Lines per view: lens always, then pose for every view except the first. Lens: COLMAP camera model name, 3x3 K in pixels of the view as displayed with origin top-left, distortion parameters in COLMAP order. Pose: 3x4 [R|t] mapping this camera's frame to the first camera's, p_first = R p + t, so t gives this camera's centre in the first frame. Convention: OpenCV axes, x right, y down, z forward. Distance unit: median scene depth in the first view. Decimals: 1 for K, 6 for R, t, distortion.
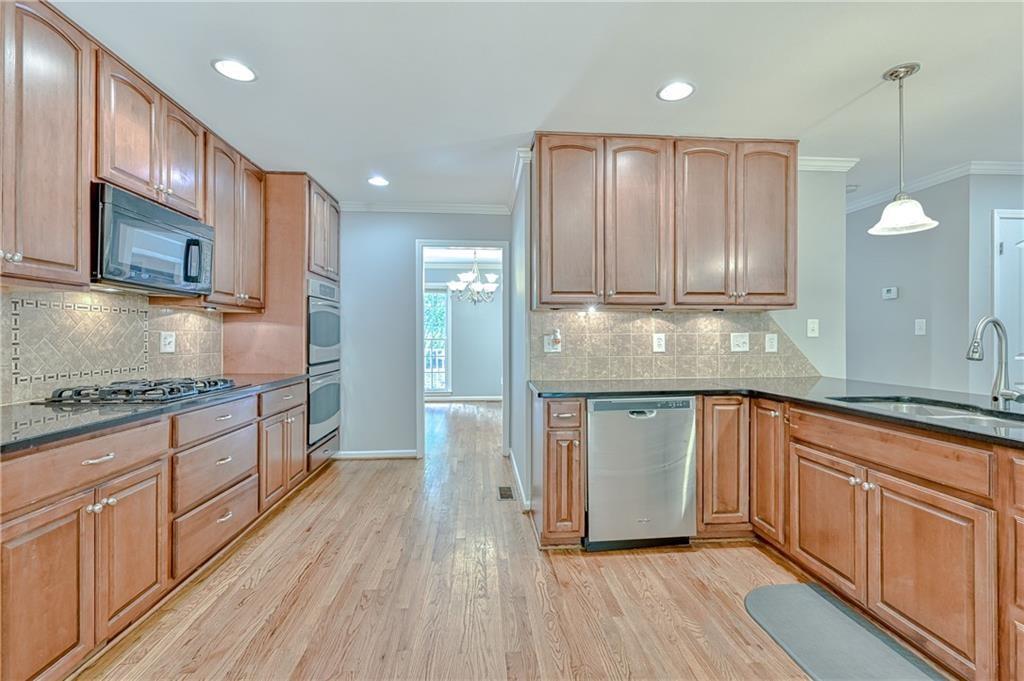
lens RADIAL K [[453.6, 0, 511.3], [0, 453.6, 335.7], [0, 0, 1]] dist [-0.000194, 0.000154]
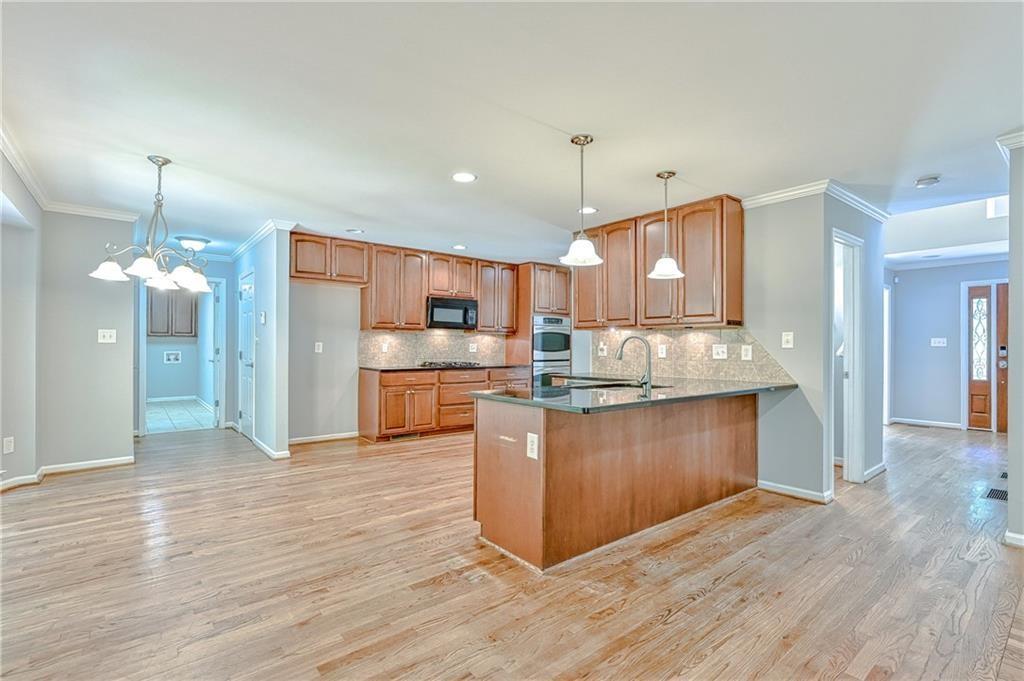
lens RADIAL K [[477.1, 0, 532.7], [0, 477.1, 343.9], [0, 0, 1]] dist [-0.000097, 0.000076]
pose [[0.587879, 0.000462, -0.808949, 1.398767], [-0.006228, 0.999973, -0.003955, 0.001441], [0.808925, 0.007363, 0.587866, -0.226830]]
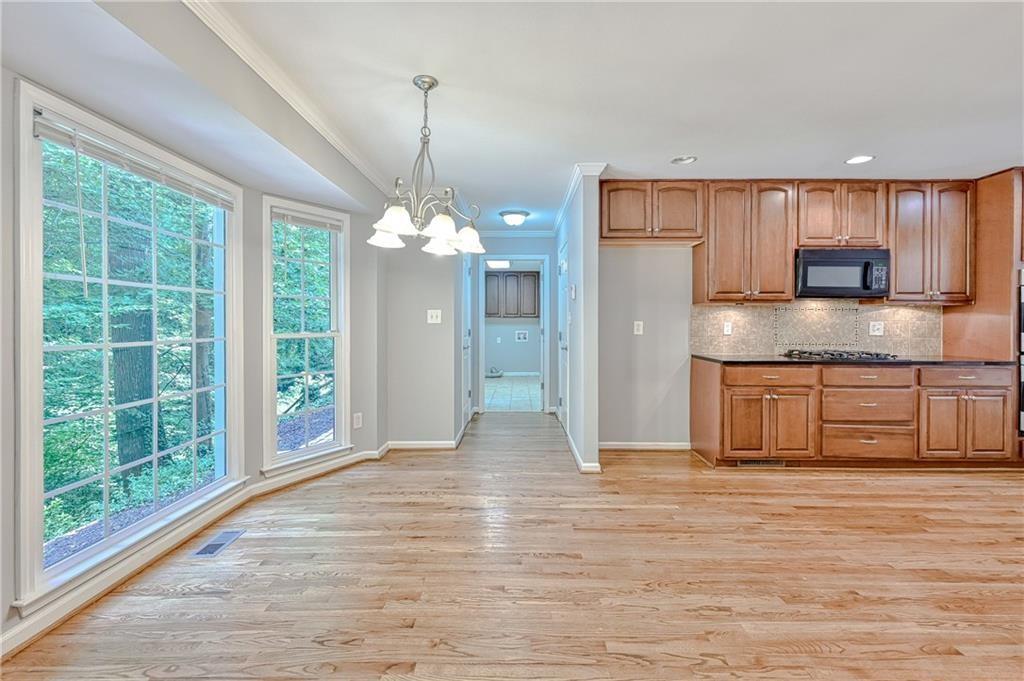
lens RADIAL K [[465.1, 0, 514.9], [0, 465.1, 324.4], [0, 0, 1]] dist [-0.001074, -0.000074]
pose [[-0.083132, 0.000916, -0.996538, 0.812321], [-0.002421, 0.999996, 0.001121, 0.001740], [0.996536, 0.002505, -0.083130, -0.056885]]
